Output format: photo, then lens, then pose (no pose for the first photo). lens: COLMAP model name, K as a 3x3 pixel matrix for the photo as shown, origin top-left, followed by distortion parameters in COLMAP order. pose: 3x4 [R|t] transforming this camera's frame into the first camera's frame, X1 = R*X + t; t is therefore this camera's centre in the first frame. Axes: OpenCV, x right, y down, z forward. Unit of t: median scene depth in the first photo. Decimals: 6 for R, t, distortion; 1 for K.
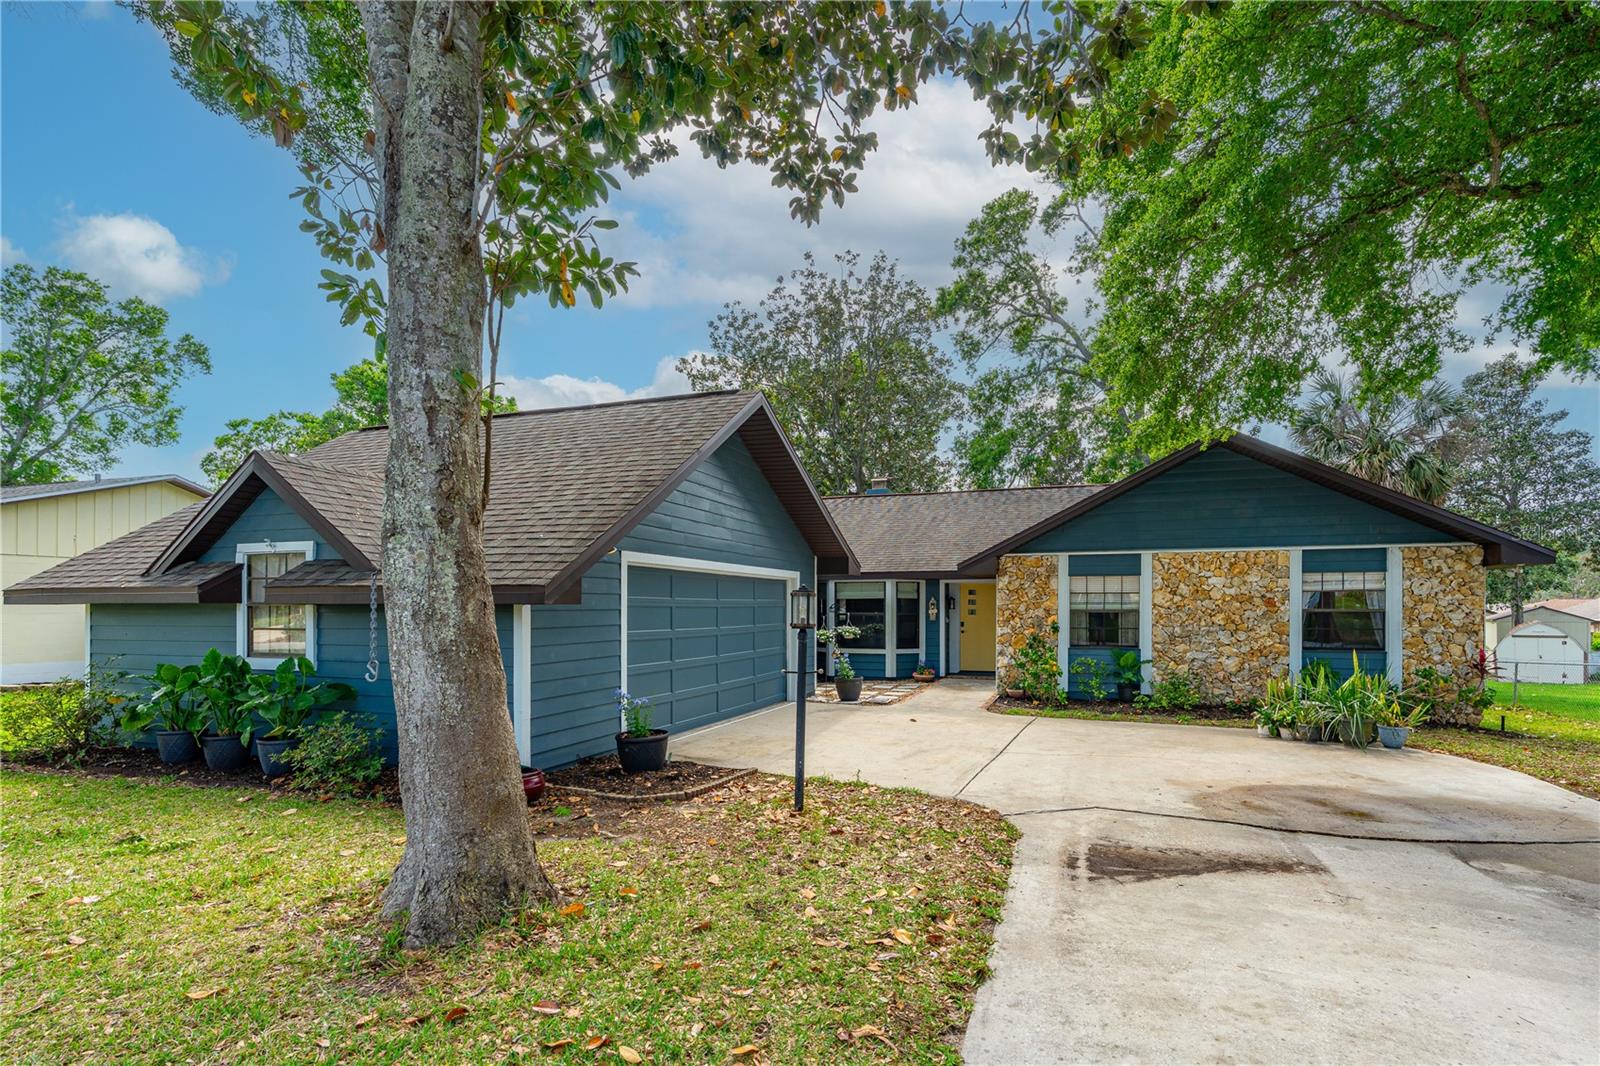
lens RADIAL K [[748.7, 0, 775.6], [0, 748.7, 618.5], [0, 0, 1]] dist [-0.002641, -0.000221]
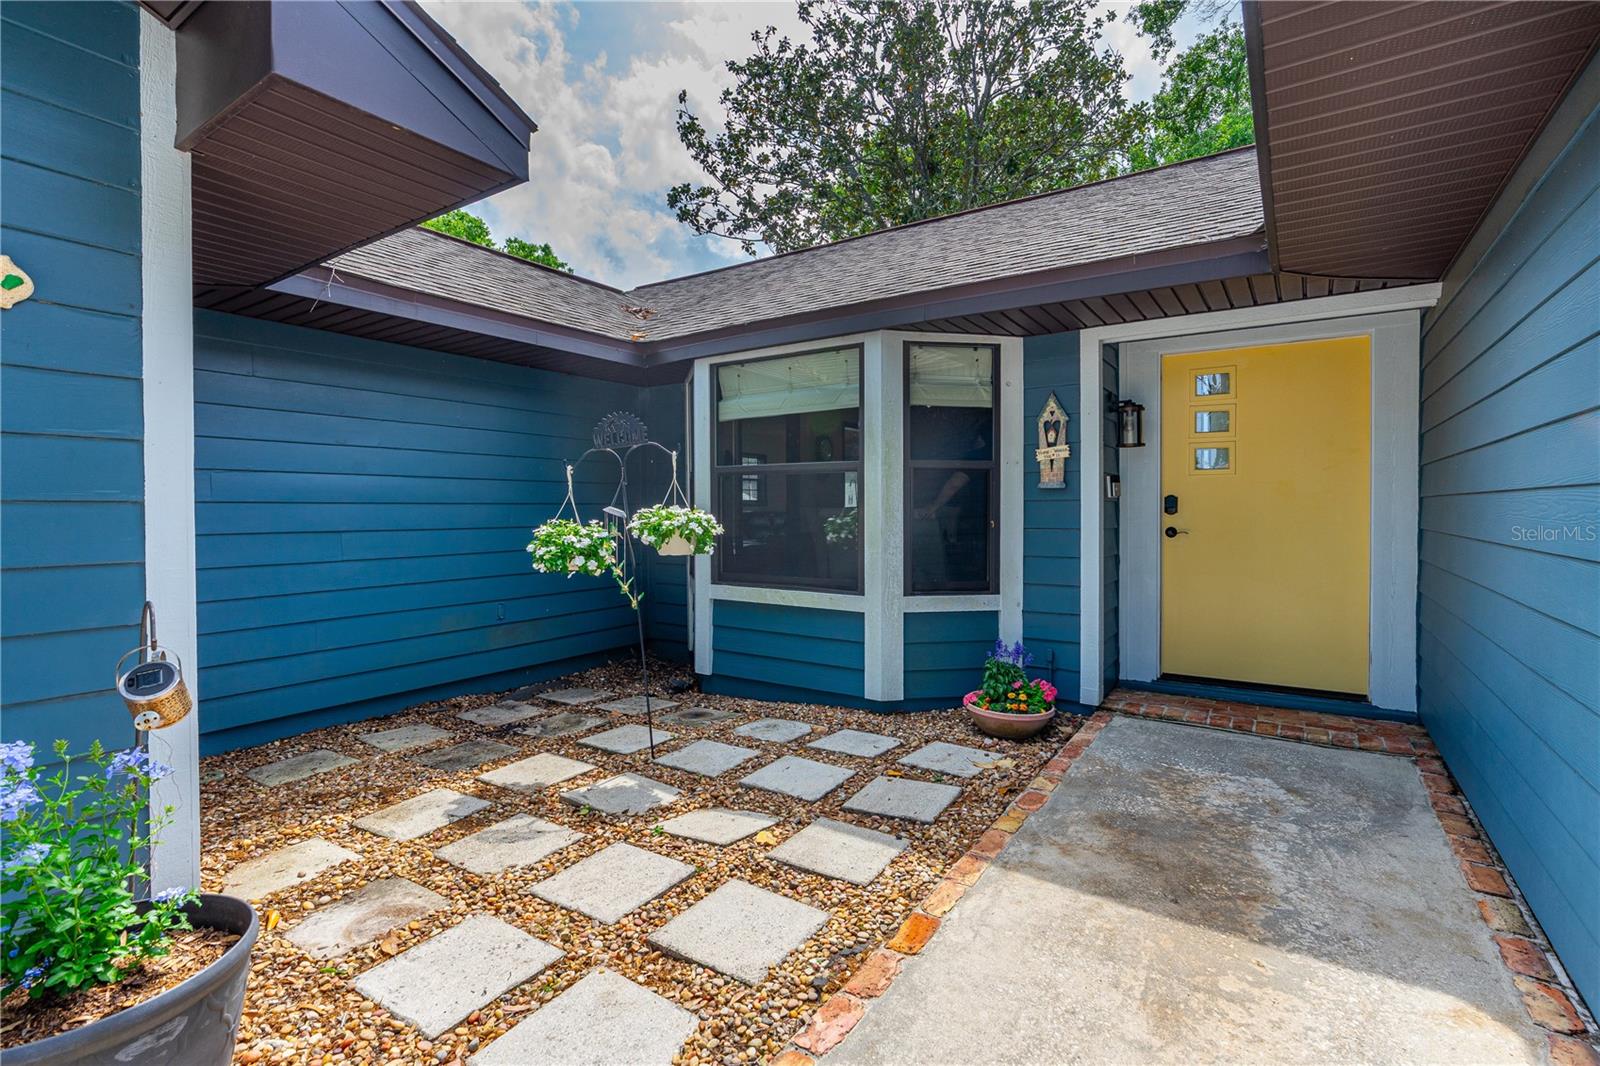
lens RADIAL K [[748.7, 0, 782.5], [0, 748.7, 528.2], [0, 0, 1]] dist [-0.002641, -0.000221]
pose [[0.979118, 0.000361, -0.203292, 0.170525], [-0.001329, 0.999988, -0.004629, 0.018309], [0.203288, 0.004803, 0.979107, 0.721675]]
